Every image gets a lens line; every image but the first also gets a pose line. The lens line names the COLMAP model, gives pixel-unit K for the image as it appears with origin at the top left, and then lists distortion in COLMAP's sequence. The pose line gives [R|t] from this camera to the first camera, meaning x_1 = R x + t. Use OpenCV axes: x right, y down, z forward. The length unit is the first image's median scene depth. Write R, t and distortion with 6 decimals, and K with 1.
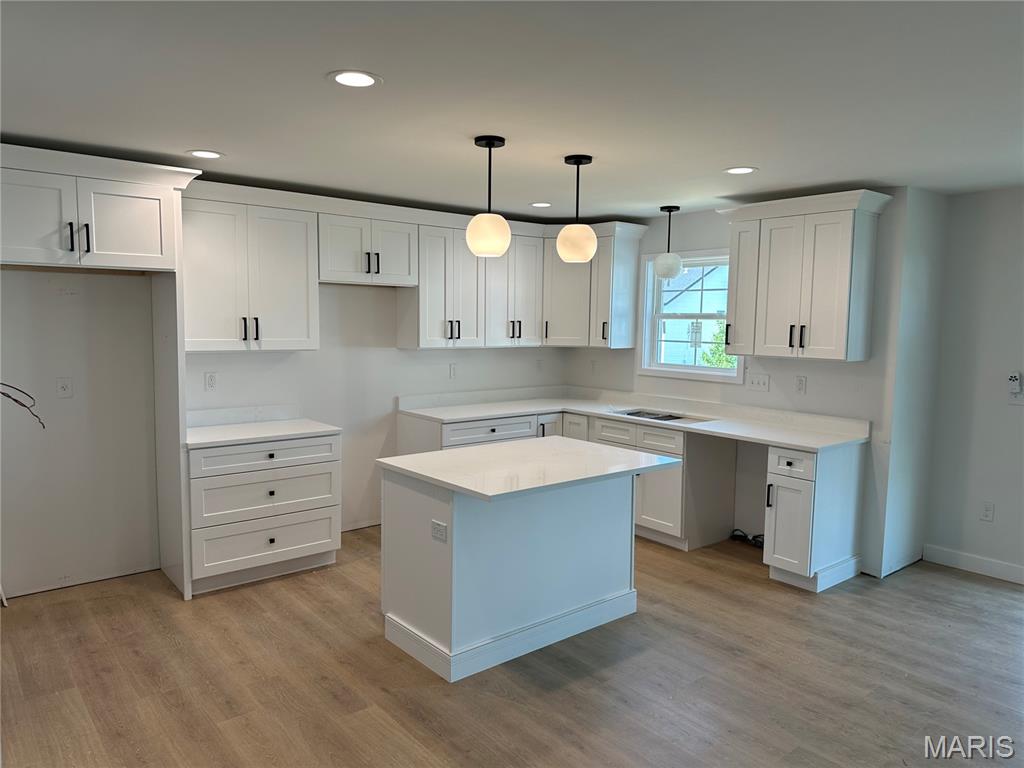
lens RADIAL K [[733.2, 0, 512.0], [0, 733.2, 380.8], [0, 0, 1]] dist [0.002505, -0.003532]
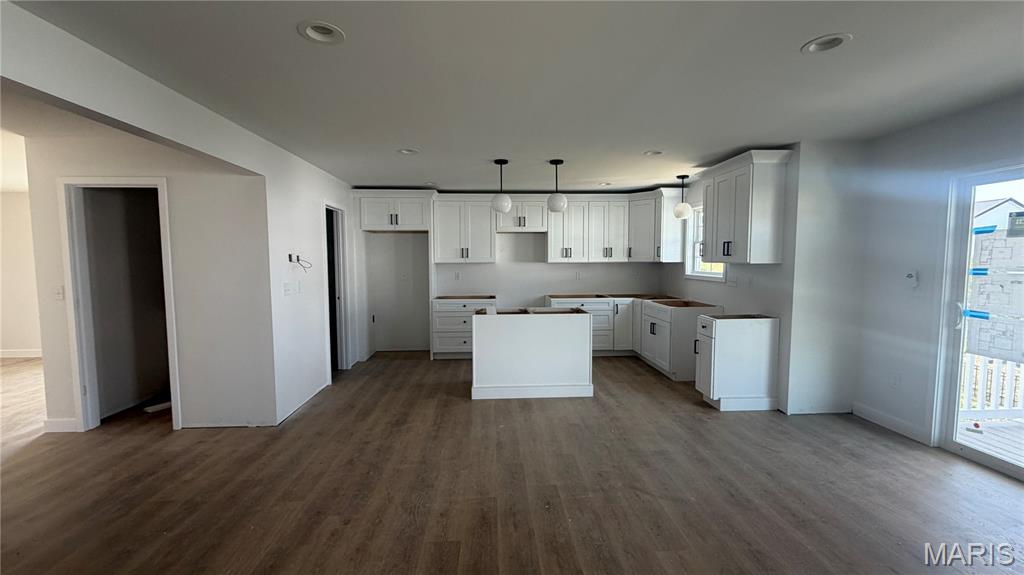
lens RADIAL K [[414.7, 0, 509.3], [0, 414.7, 292.6], [0, 0, 1]] dist [0.001968, 0.000171]
pose [[0.798155, 0.029607, -0.601724, 0.494093], [-0.034663, 0.999394, 0.003197, 0.041382], [0.601454, 0.018306, 0.798698, 0.013432]]
